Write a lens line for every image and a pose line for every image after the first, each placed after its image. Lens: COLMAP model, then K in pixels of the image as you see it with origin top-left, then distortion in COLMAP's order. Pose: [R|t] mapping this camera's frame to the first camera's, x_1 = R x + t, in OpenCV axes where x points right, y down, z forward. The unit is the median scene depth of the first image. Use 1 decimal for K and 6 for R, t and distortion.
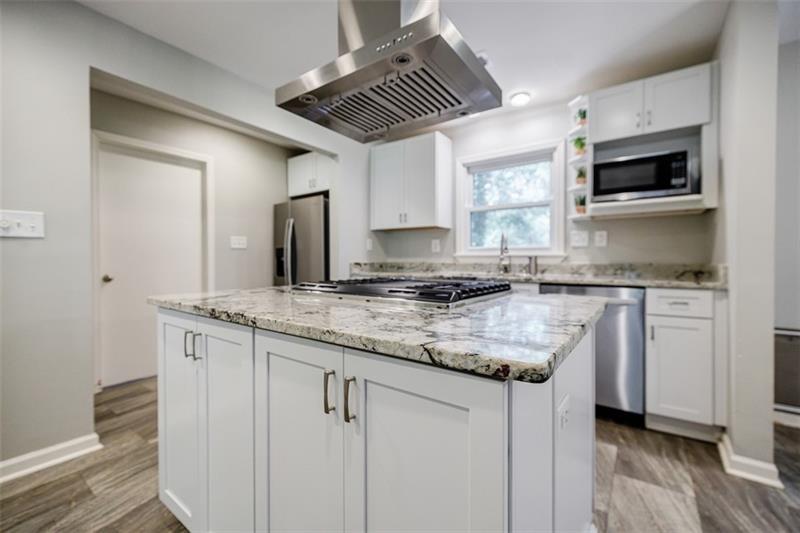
lens RADIAL K [[337.8, 0, 396.4], [0, 337.8, 262.5], [0, 0, 1]] dist [0.002158, -0.001031]
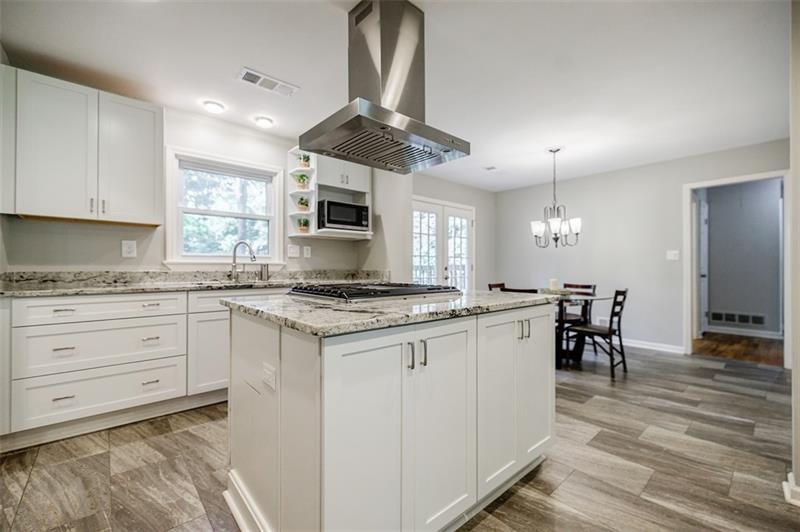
lens RADIAL K [[337.8, 0, 405.2], [0, 337.8, 267.1], [0, 0, 1]] dist [0.002158, -0.001031]
pose [[0.210784, -0.001481, 0.977532, -0.633737], [0.005645, 0.999984, 0.000298, -0.007154], [-0.977516, 0.005455, 0.210789, 0.322096]]
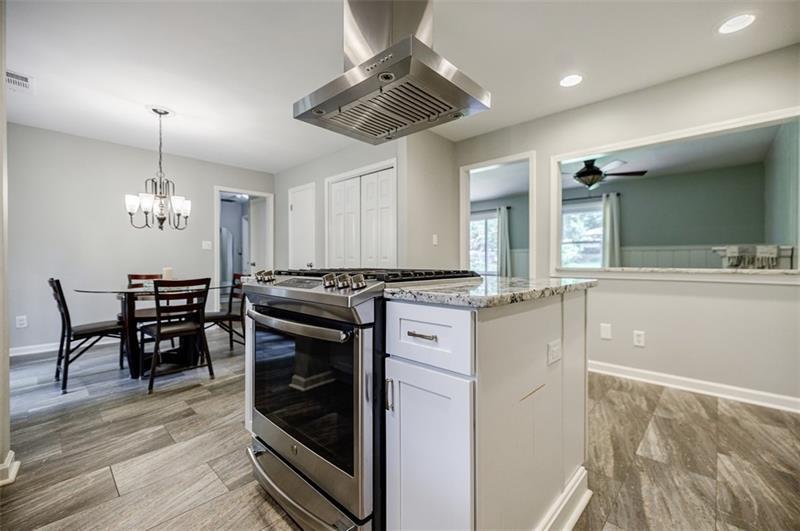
lens RADIAL K [[337.8, 0, 398.4], [0, 337.8, 262.0], [0, 0, 1]] dist [0.002158, -0.001031]
pose [[-0.990549, -0.007542, 0.136953, -0.098277], [-0.006420, 0.999942, 0.008633, 0.011594], [-0.137010, 0.007672, -0.990540, 1.043475]]
